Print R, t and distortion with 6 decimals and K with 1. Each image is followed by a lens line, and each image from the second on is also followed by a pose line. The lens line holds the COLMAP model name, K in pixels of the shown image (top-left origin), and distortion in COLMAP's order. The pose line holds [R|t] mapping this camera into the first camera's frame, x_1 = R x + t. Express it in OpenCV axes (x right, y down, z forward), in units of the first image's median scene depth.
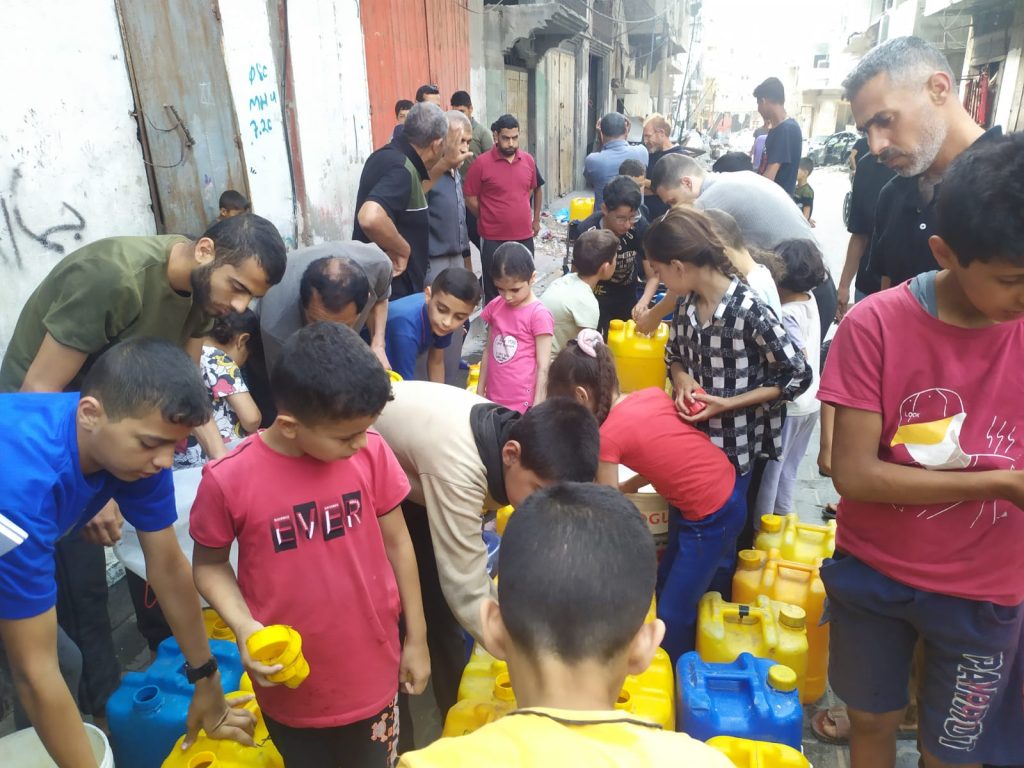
lens RADIAL K [[747.8, 0, 512.0], [0, 747.8, 384.0], [0, 0, 1]] dist [-0.001838, -0.005757]
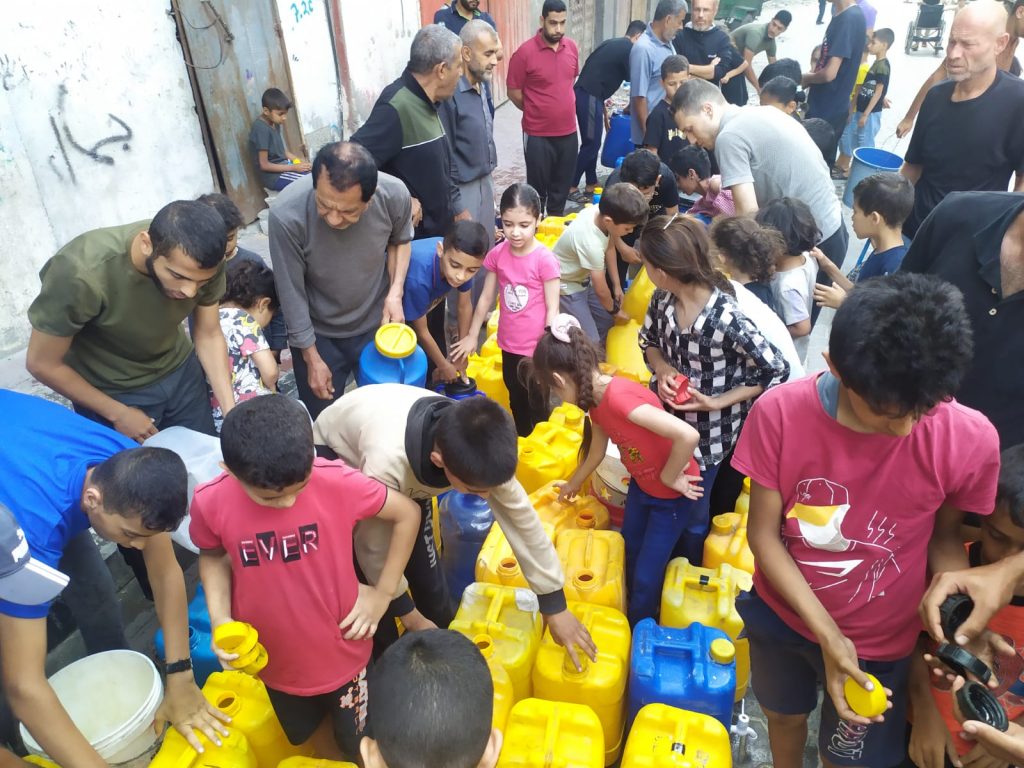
lens RADIAL K [[732.2, 0, 511.7], [0, 732.2, 380.7], [0, 0, 1]] dist [-0.009304, 0.002584]
pose [[0.995403, 0.048088, -0.082829, 0.056482], [-0.029168, 0.975940, 0.216081, -0.119267], [0.091227, -0.212672, 0.972856, -0.012110]]
